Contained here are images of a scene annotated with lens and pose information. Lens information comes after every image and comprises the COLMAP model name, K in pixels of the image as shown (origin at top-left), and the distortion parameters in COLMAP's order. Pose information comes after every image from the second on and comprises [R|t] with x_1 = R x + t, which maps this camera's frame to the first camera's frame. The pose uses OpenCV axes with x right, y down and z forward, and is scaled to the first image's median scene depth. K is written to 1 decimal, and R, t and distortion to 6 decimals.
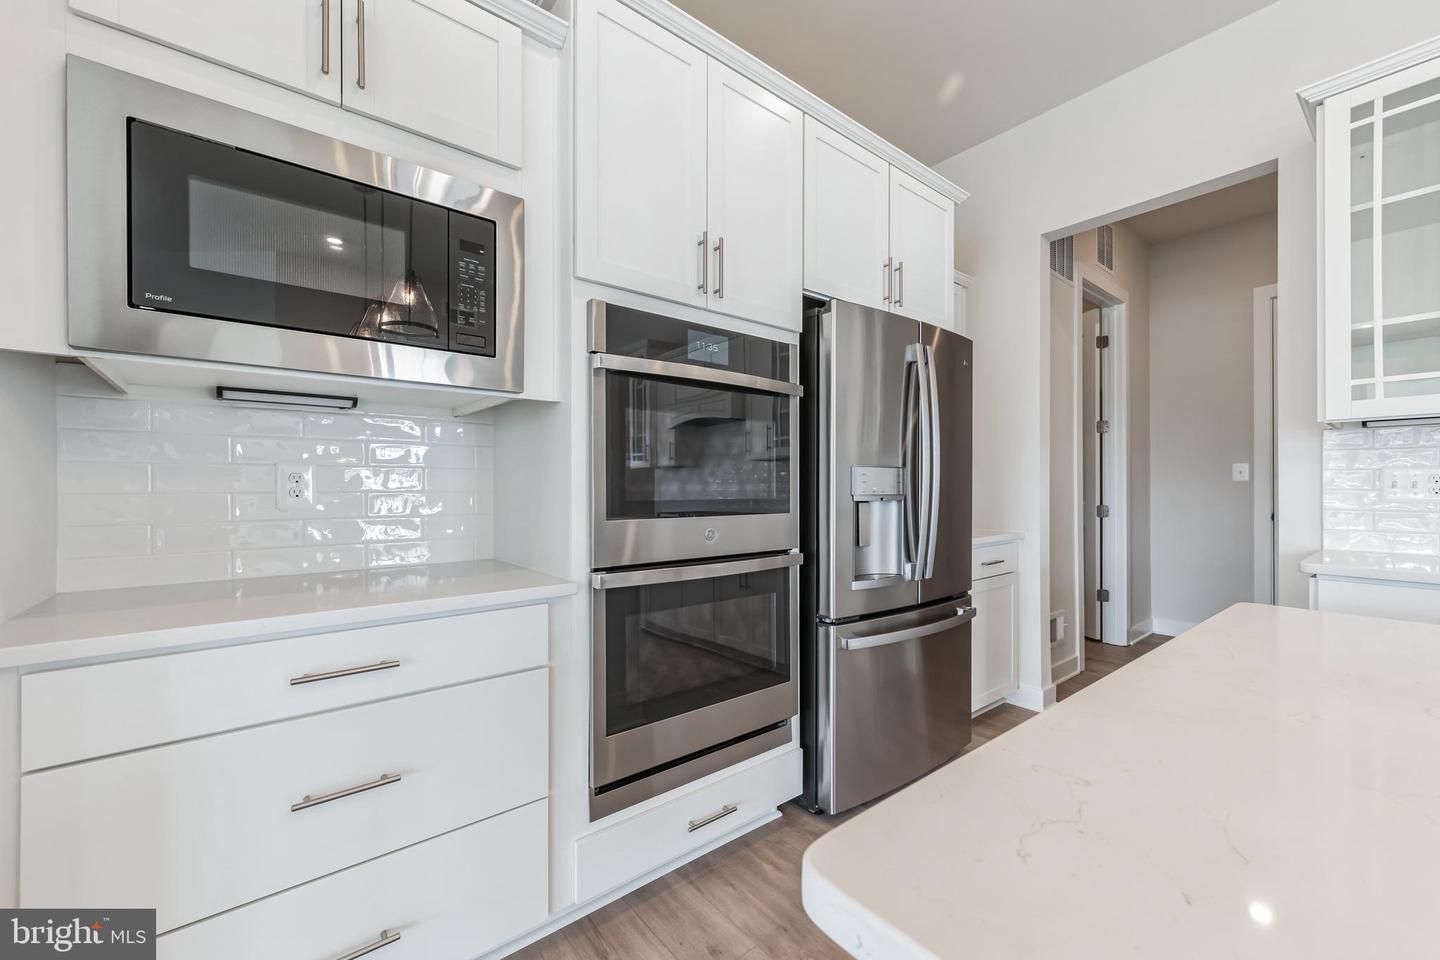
lens RADIAL K [[570.1, 0, 719.9], [0, 570.1, 484.7], [0, 0, 1]] dist [-0.001559, -0.000235]
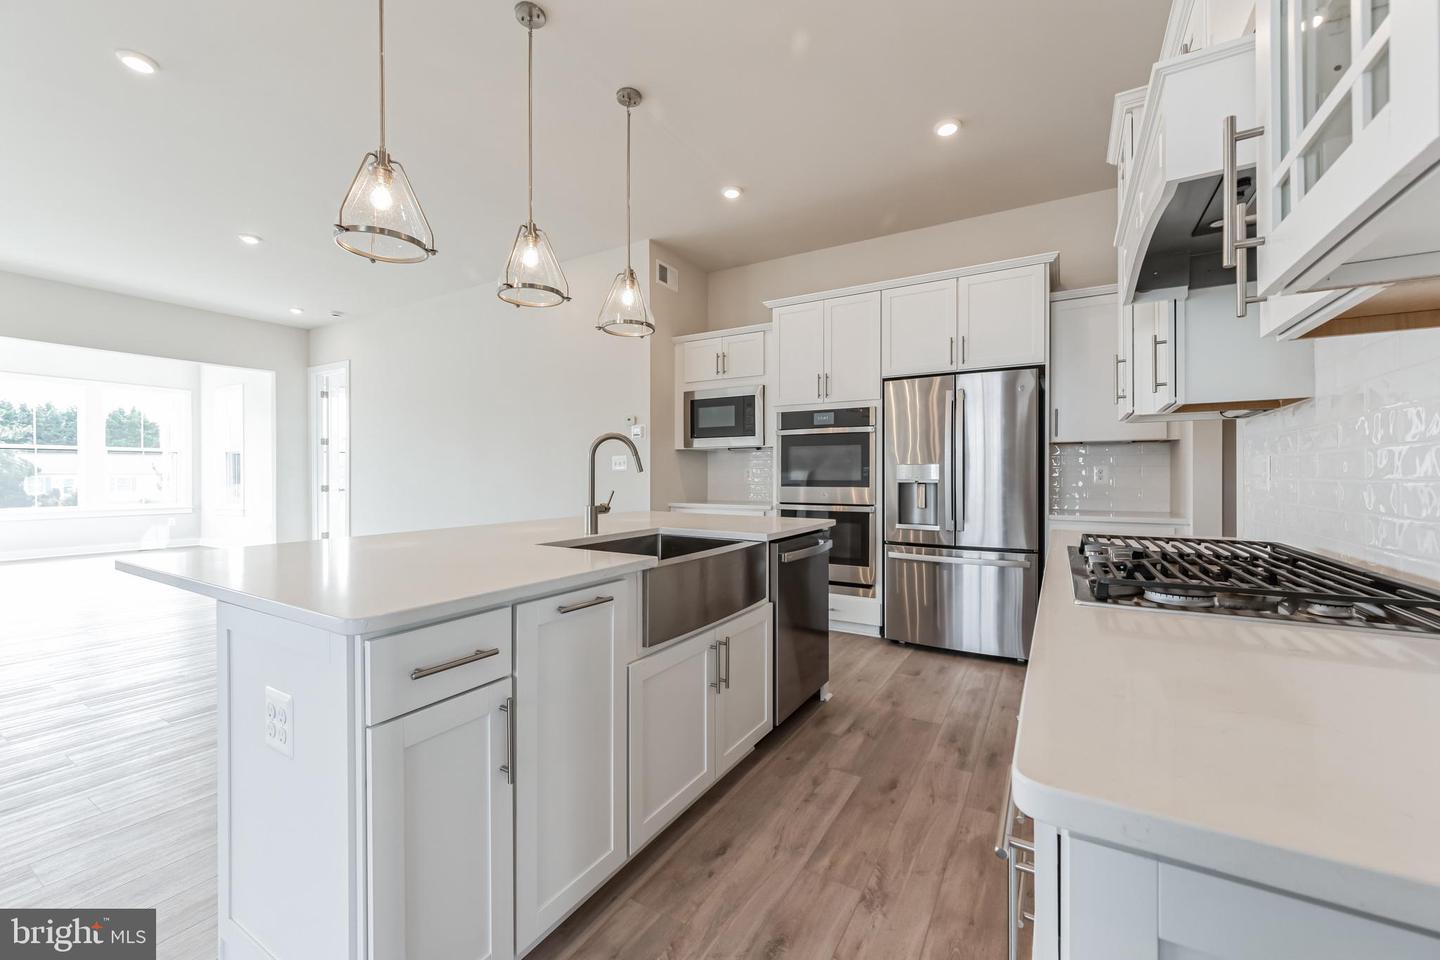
lens RADIAL K [[570.1, 0, 716.4], [0, 570.1, 472.5], [0, 0, 1]] dist [-0.001559, -0.000235]
pose [[0.342993, -0.003863, -0.939330, 2.255228], [0.004195, 0.999988, -0.002581, -0.004103], [0.939329, -0.003055, 0.343005, -0.301611]]
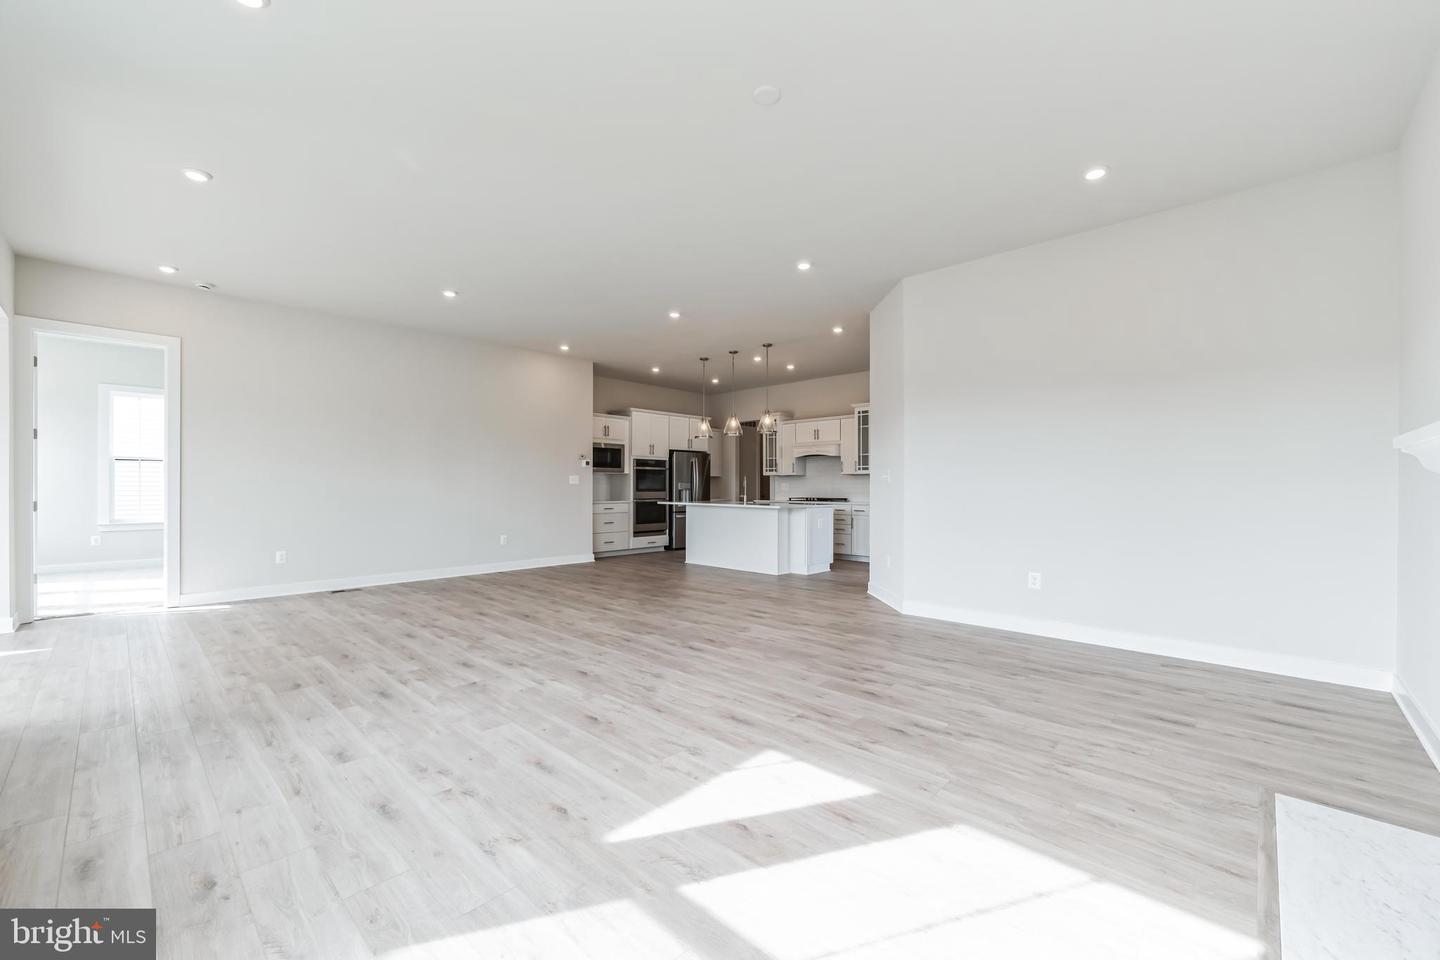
lens RADIAL K [[570.1, 0, 721.0], [0, 570.1, 485.2], [0, 0, 1]] dist [-0.001559, -0.000235]
pose [[0.992172, 0.003565, 0.124829, -0.041946], [-0.003267, 0.999991, -0.002587, -0.000943], [-0.124837, 0.002159, 0.992175, -5.240035]]
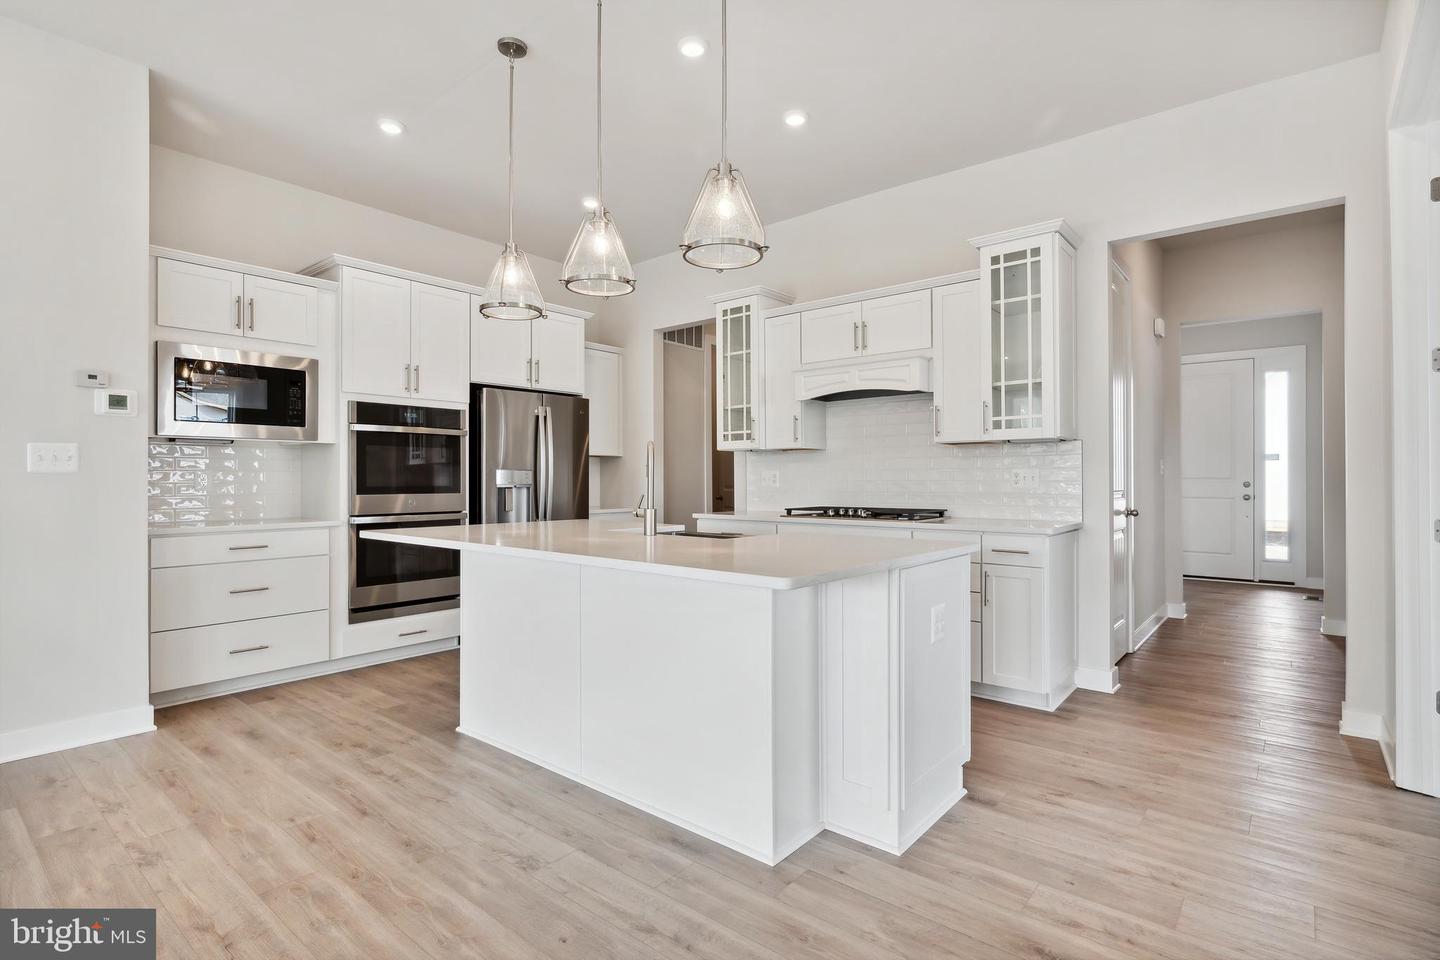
lens RADIAL K [[702.5, 0, 722.1], [0, 702.5, 475.8], [0, 0, 1]] dist [-0.001556, -0.000295]
pose [[0.980115, -0.000825, 0.198430, 0.641897], [0.001449, 0.999994, -0.002999, -0.004708], [-0.198427, 0.003227, 0.980110, -1.946516]]
